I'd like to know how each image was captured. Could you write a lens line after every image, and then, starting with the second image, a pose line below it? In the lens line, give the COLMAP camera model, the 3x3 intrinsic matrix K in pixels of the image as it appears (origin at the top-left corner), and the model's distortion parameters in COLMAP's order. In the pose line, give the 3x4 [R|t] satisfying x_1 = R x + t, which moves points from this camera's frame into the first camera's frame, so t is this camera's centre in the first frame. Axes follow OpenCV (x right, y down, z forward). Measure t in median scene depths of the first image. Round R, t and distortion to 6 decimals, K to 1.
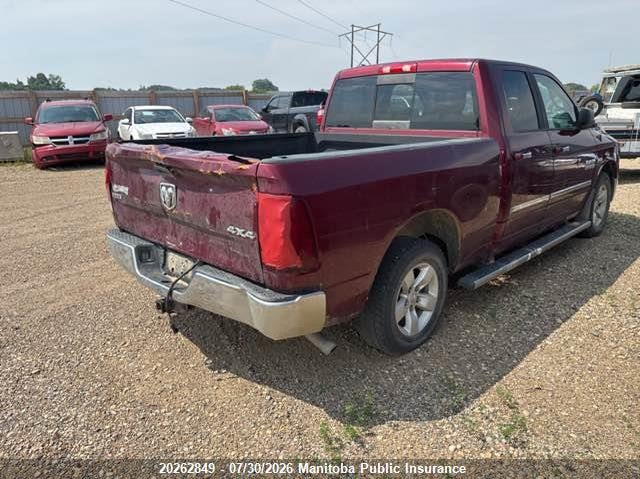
lens RADIAL K [[477.3, 0, 315.0], [0, 477.3, 245.7], [0, 0, 1]] dist [0.038478, -0.006457]
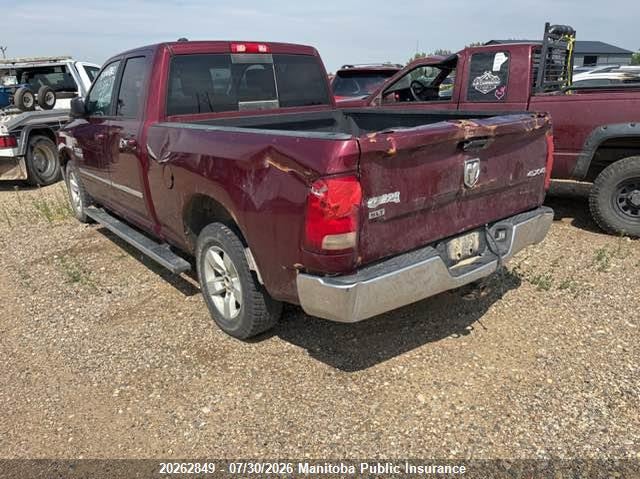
lens RADIAL K [[477.1, 0, 320.0], [0, 477.1, 239.5], [0, 0, 1]] dist [0.040412, -0.001253]
pose [[0.111559, -0.300329, 0.947289, -0.890036], [0.310111, 0.916158, 0.253939, -0.219945], [-0.944132, 0.265436, 0.195341, 0.795207]]
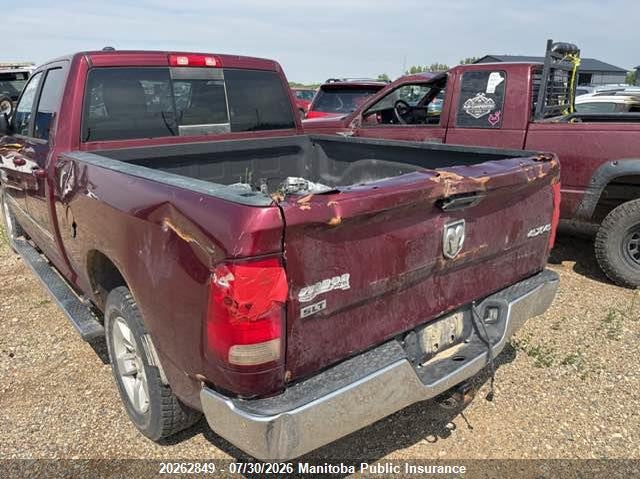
lens RADIAL K [[477.3, 0, 315.0], [0, 477.3, 245.7], [0, 0, 1]] dist [0.038478, -0.006457]
pose [[0.113017, -0.290590, 0.950150, -0.694891], [0.288820, 0.924592, 0.248420, -0.227715], [-0.950689, 0.246346, 0.188423, 0.746754]]
